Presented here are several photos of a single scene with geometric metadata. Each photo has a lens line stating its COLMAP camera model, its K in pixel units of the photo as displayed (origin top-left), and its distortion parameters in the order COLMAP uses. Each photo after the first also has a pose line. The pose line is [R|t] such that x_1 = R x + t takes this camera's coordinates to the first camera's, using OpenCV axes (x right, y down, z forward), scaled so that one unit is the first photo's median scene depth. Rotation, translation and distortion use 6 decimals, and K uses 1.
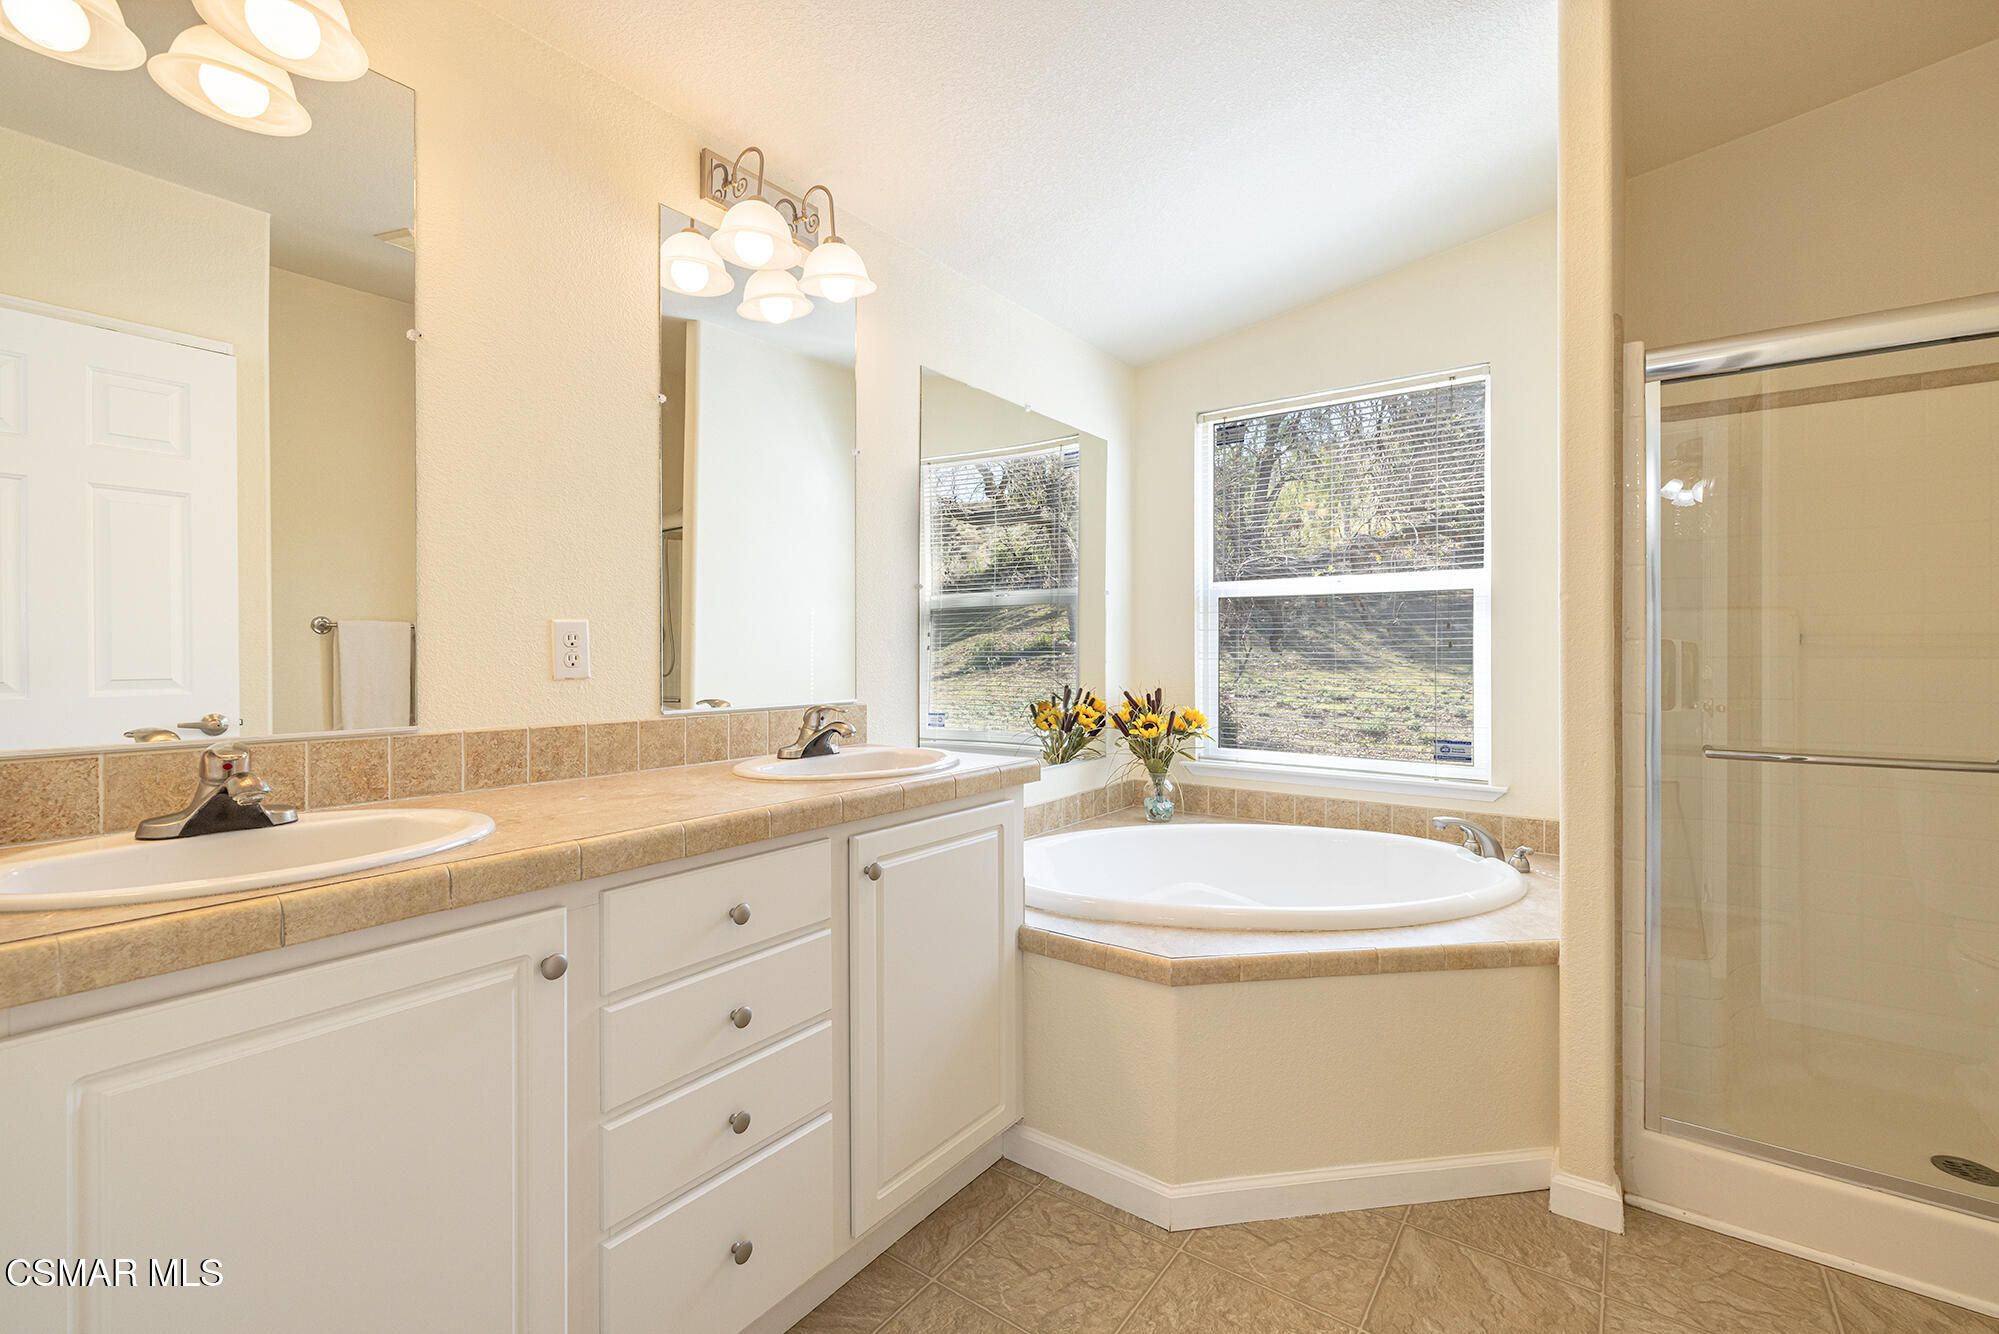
lens RADIAL K [[860.8, 0, 1000.2], [0, 860.8, 660.4], [0, 0, 1]] dist [0.002373, -0.000061]
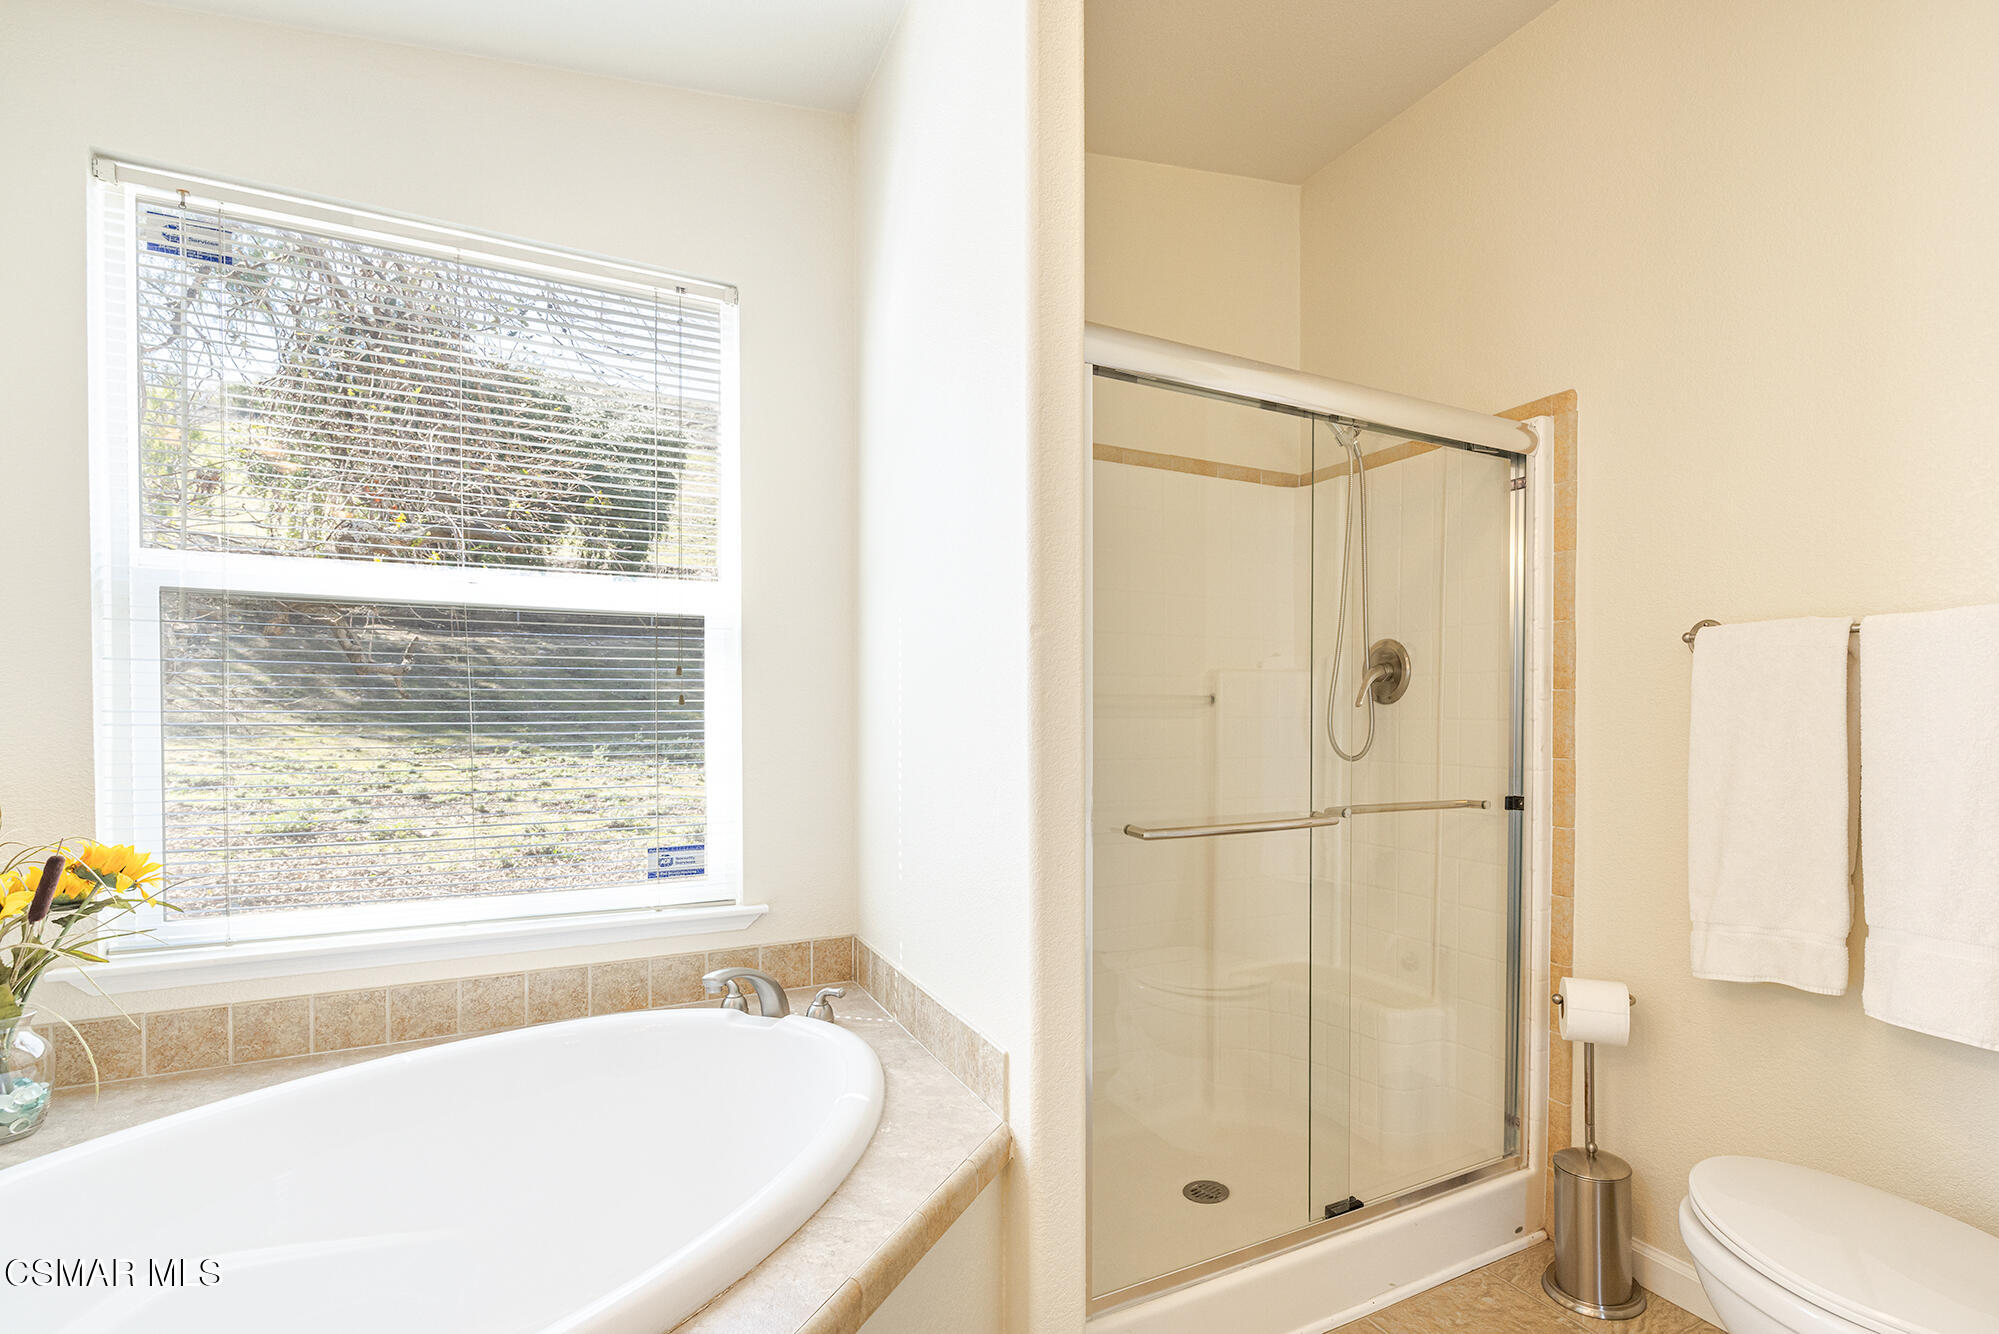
lens RADIAL K [[898.2, 0, 952.3], [0, 898.2, 725.4], [0, 0, 1]] dist [-0.002668, -0.000536]
pose [[0.384782, -0.008504, 0.922968, -0.020553], [0.005699, 0.999960, 0.006837, -0.002100], [-0.922990, 0.002629, 0.384815, 0.449280]]
